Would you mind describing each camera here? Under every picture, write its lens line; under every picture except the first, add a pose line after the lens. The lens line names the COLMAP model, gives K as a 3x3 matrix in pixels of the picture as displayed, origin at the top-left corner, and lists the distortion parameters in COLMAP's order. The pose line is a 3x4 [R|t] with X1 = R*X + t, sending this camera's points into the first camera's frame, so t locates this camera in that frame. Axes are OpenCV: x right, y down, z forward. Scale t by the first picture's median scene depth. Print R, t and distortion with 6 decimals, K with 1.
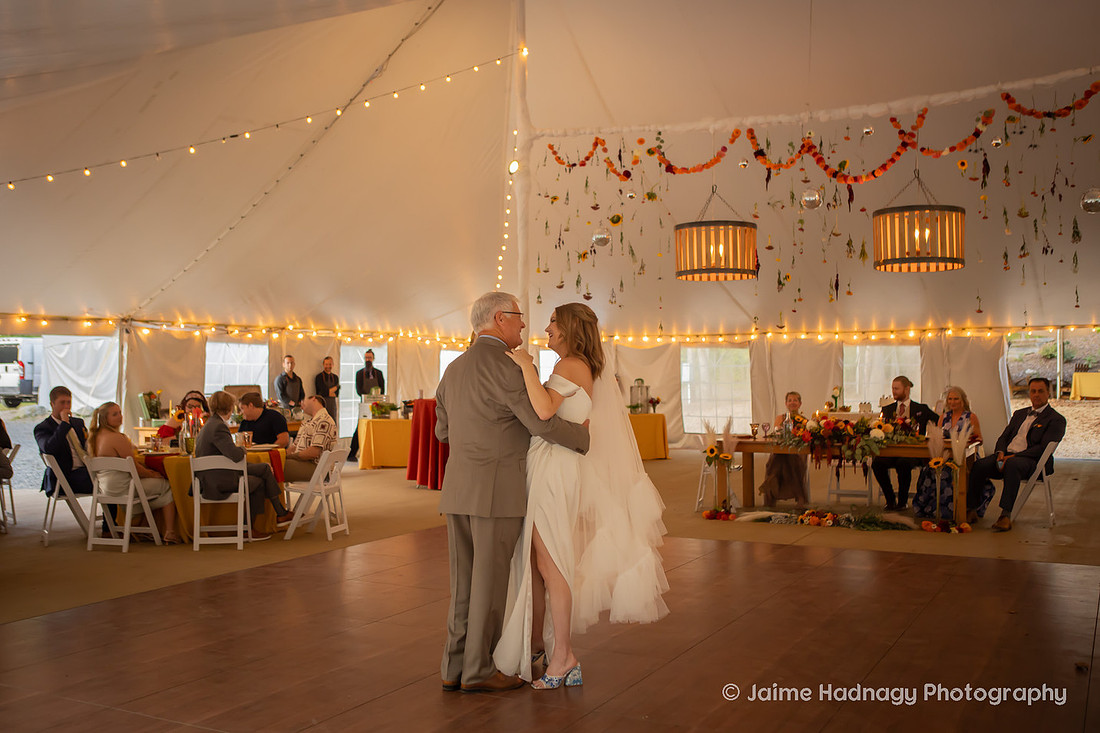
lens RADIAL K [[1100.4, 0, 550.0], [0, 1100.4, 366.5], [0, 0, 1]] dist [-0.001736, 0.003825]
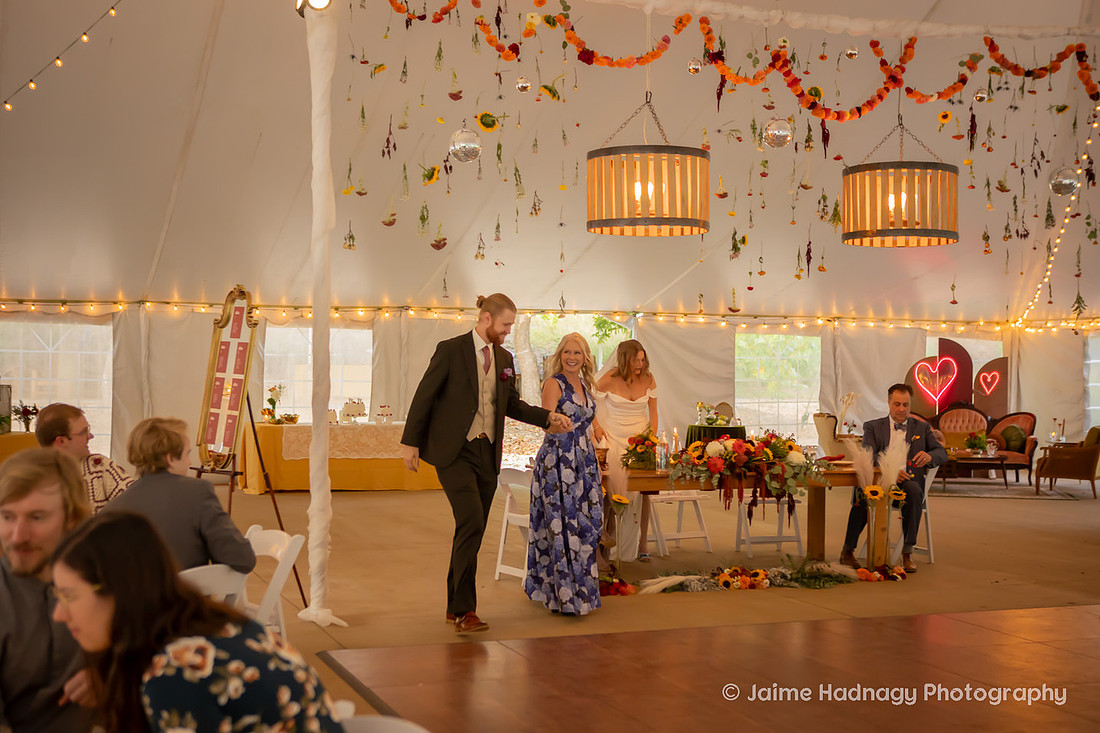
lens RADIAL K [[1524.1, 0, 550.0], [0, 1524.1, 366.5], [0, 0, 1]] dist [0.023884, -0.022204]
pose [[0.656141, 0.009242, 0.754582, -0.585320], [-0.019089, 0.999808, 0.004354, -0.001941], [-0.754397, -0.017261, 0.656191, 0.440794]]
